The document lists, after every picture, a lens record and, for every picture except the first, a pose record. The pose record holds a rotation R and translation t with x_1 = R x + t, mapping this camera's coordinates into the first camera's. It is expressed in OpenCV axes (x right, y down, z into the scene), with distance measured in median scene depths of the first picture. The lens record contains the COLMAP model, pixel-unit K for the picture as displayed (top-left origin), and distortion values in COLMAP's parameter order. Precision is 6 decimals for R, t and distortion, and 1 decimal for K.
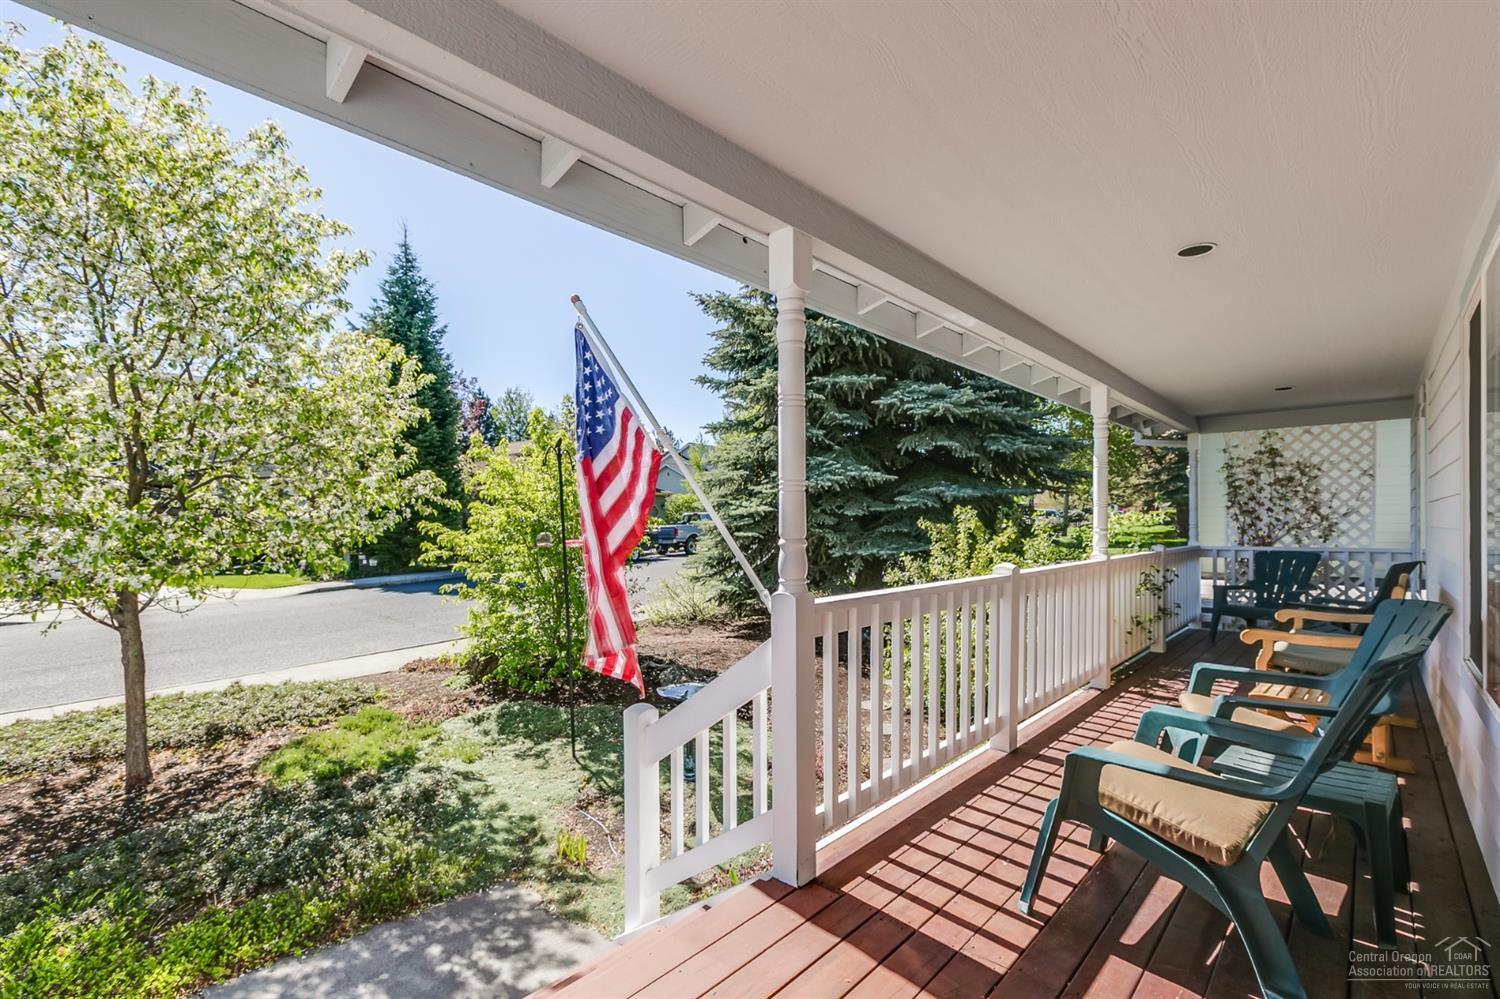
lens RADIAL K [[668.2, 0, 753.1], [0, 668.2, 494.2], [0, 0, 1]] dist [-0.000165, -0.000124]
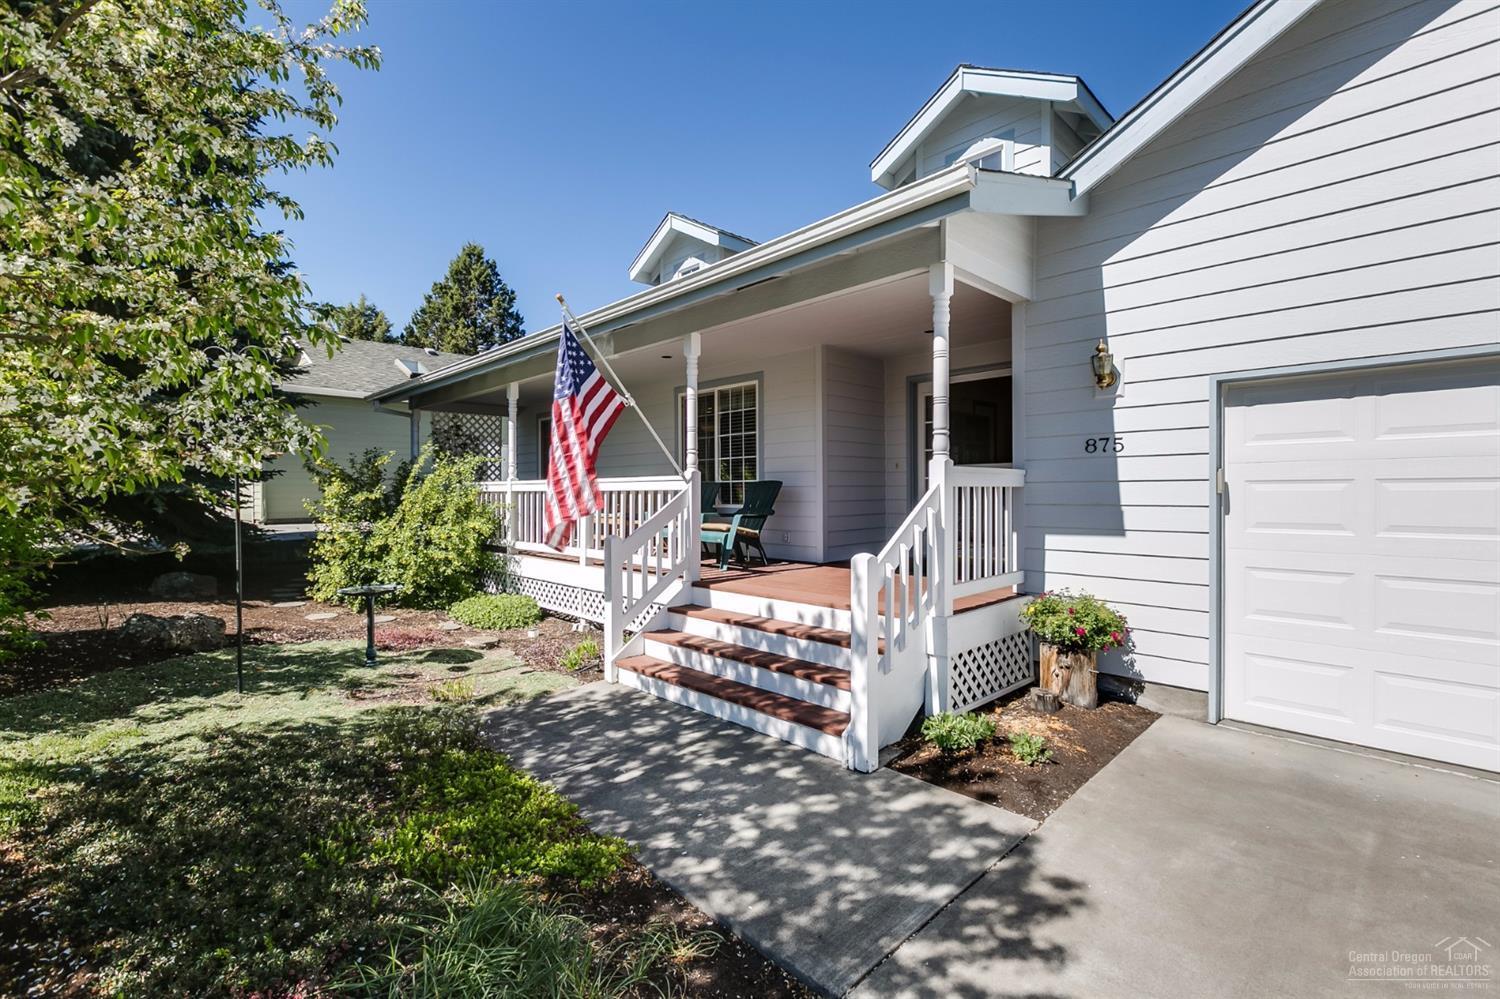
lens RADIAL K [[668.2, 0, 753.1], [0, 668.2, 494.2], [0, 0, 1]] dist [-0.000165, -0.000124]
pose [[0.044152, -0.001833, 0.999023, -1.115546], [-0.031527, 0.999498, 0.003227, 0.098380], [-0.998527, -0.031638, 0.044072, 0.293578]]
